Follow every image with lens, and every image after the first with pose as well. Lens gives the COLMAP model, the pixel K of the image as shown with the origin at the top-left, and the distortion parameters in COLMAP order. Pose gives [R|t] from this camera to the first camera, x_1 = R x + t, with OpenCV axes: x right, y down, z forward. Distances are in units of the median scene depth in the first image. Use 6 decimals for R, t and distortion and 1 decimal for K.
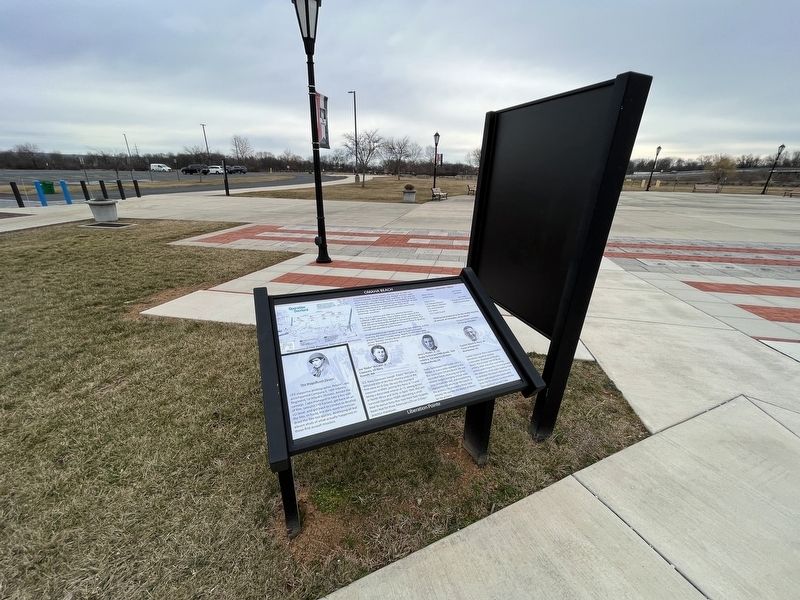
lens RADIAL K [[319.7, 0, 404.5], [0, 319.7, 298.0], [0, 0, 1]] dist [-0.002189, -0.000019]
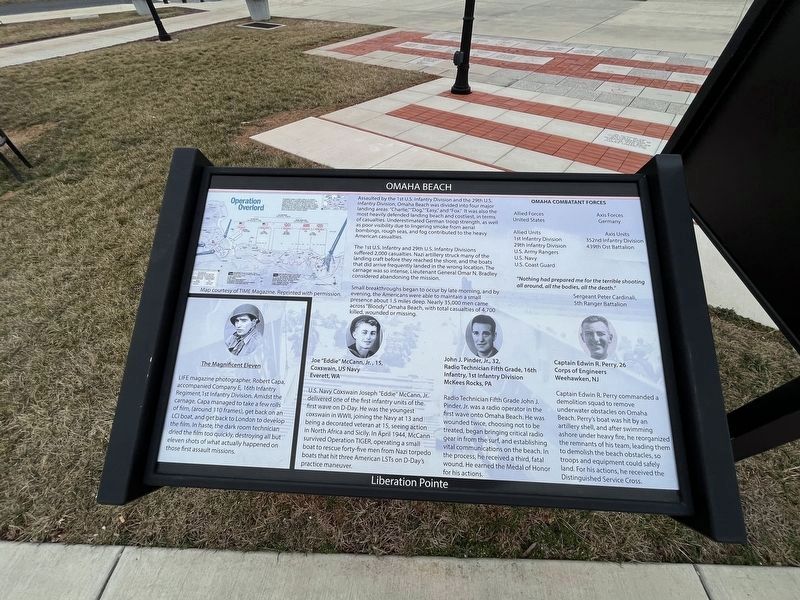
lens RADIAL K [[319.7, 0, 404.5], [0, 319.7, 298.0], [0, 0, 1]] dist [-0.002189, -0.000019]
pose [[0.897125, 0.303388, -0.321127, 0.098469], [-0.128850, 0.874986, 0.466687, -0.095154], [0.422569, -0.377299, 0.824063, 0.558311]]
